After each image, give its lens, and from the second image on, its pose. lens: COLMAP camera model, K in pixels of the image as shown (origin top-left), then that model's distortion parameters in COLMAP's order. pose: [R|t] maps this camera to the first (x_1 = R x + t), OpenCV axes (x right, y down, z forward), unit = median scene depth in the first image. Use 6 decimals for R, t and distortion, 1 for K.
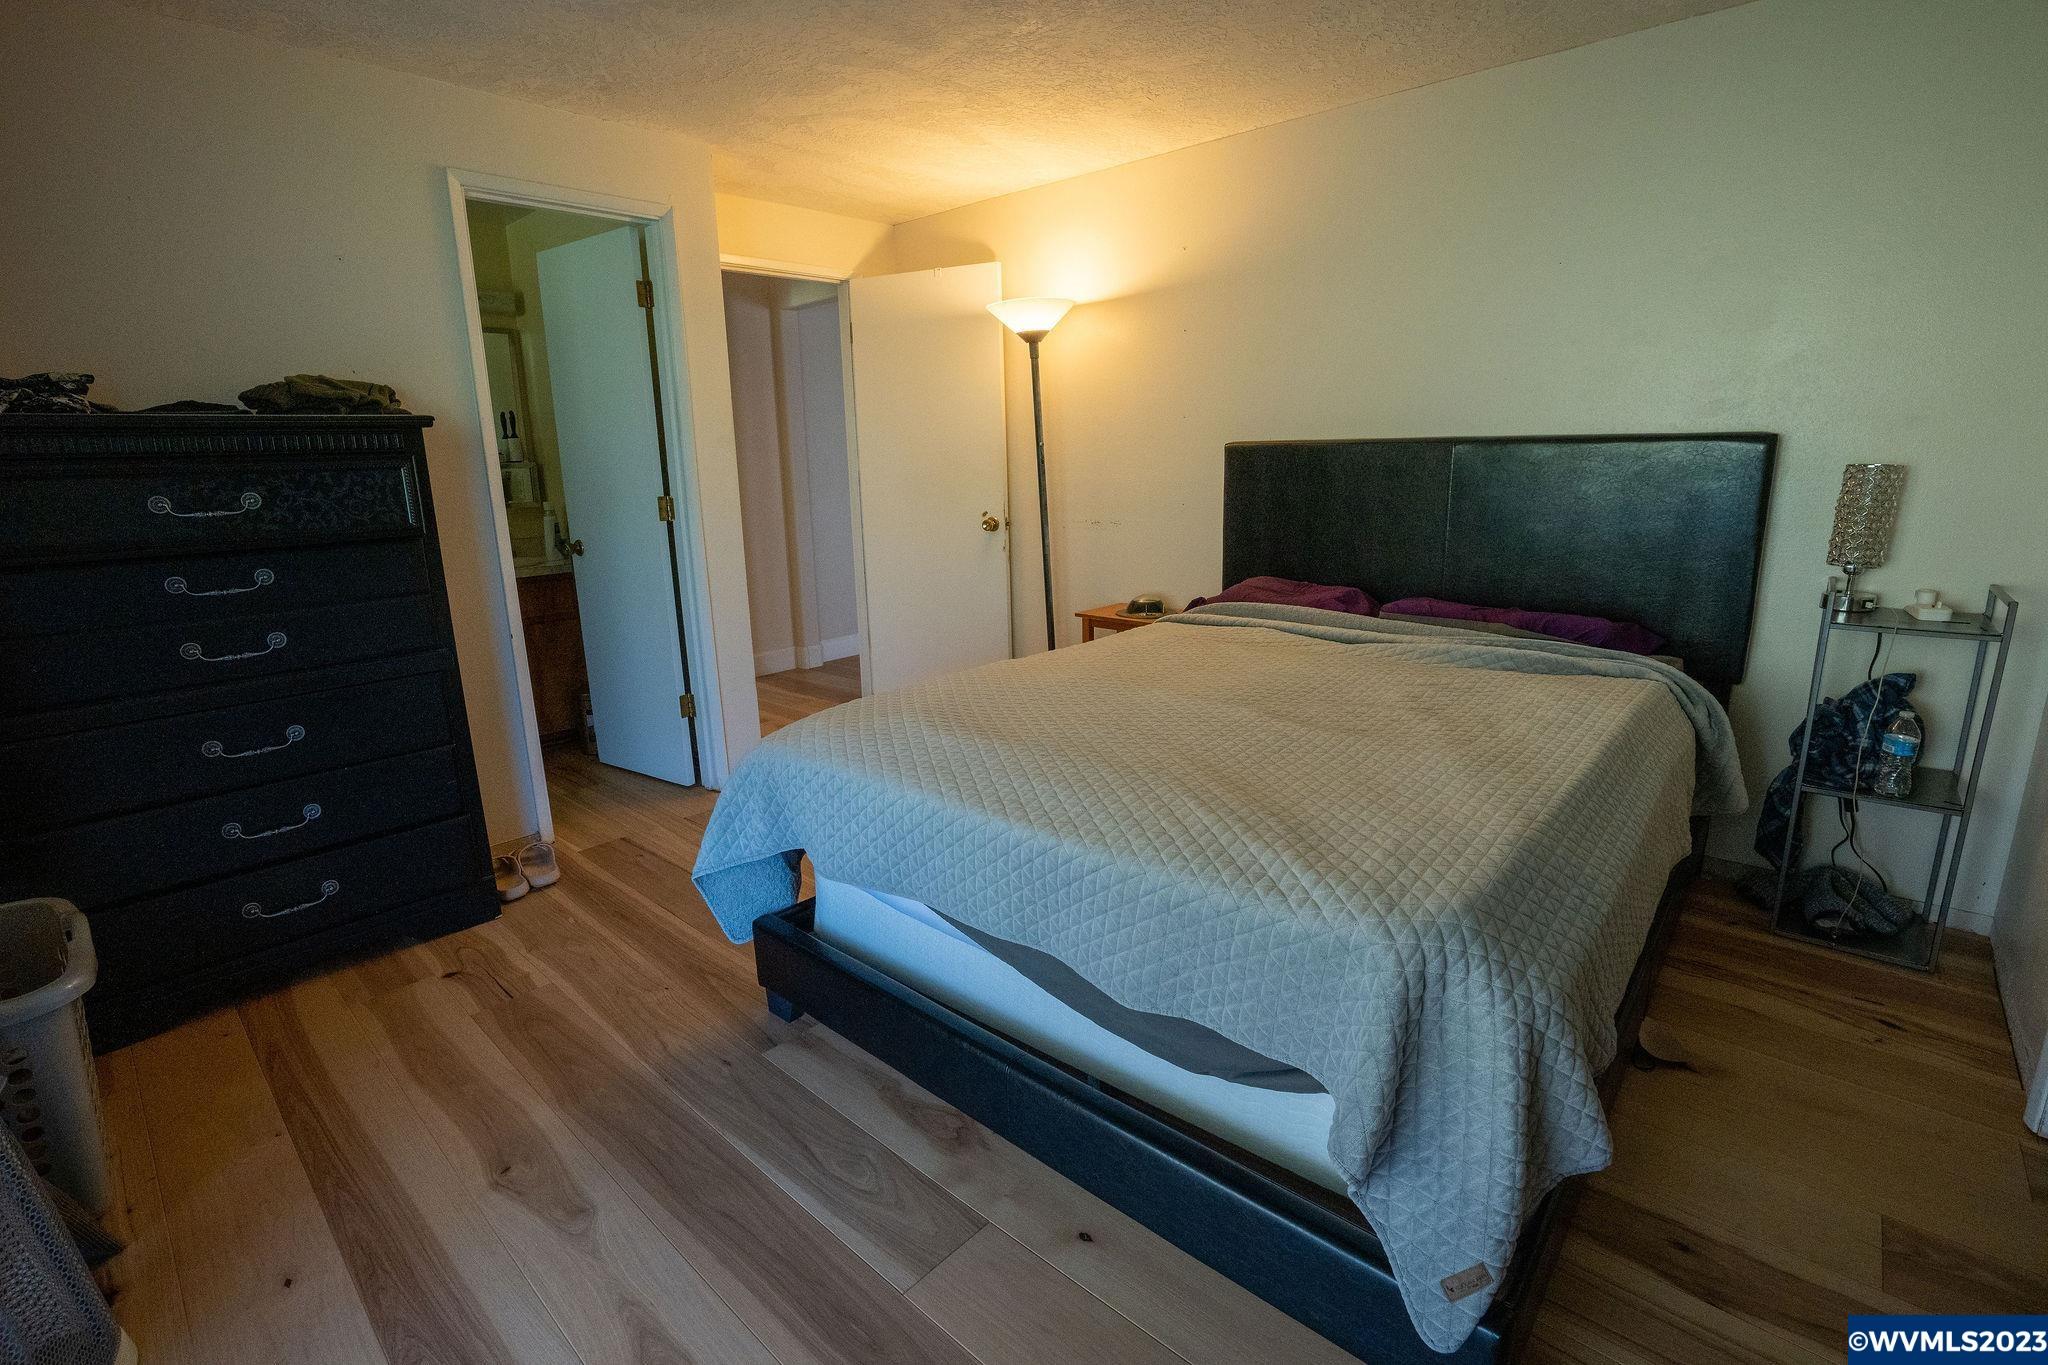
lens RADIAL K [[940.9, 0, 1025.2], [0, 940.9, 679.0], [0, 0, 1]] dist [-0.072094, 0.028616]
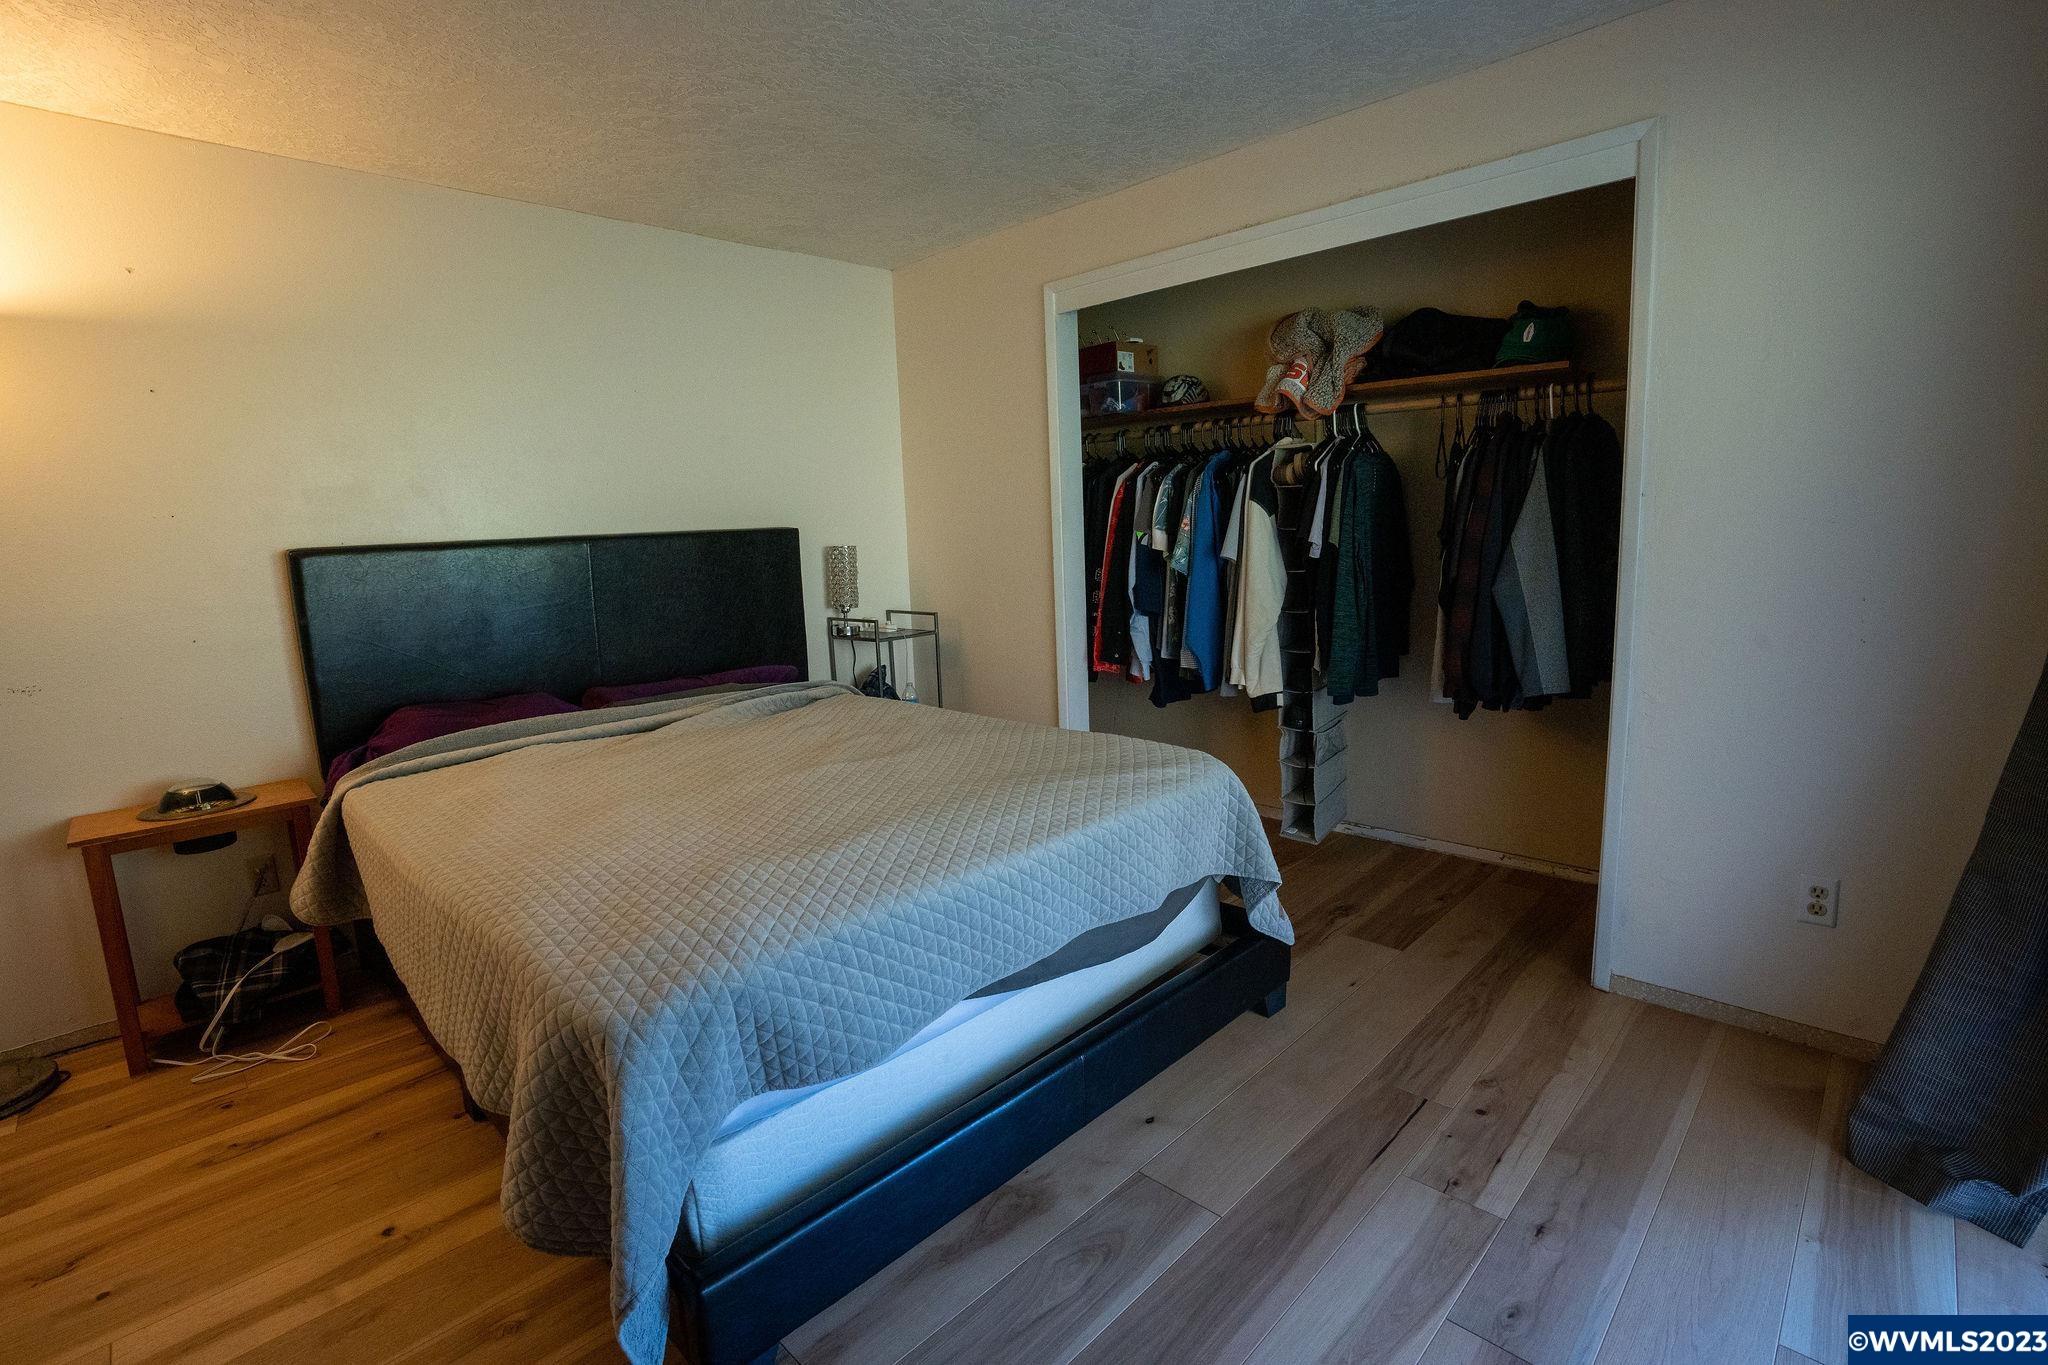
lens RADIAL K [[940.9, 0, 1025.2], [0, 940.9, 679.0], [0, 0, 1]] dist [-0.072094, 0.028616]
pose [[0.045147, -0.141511, 0.988907, -0.903136], [0.269991, 0.954805, 0.124305, -0.152944], [-0.961804, 0.261384, 0.081313, 0.715443]]
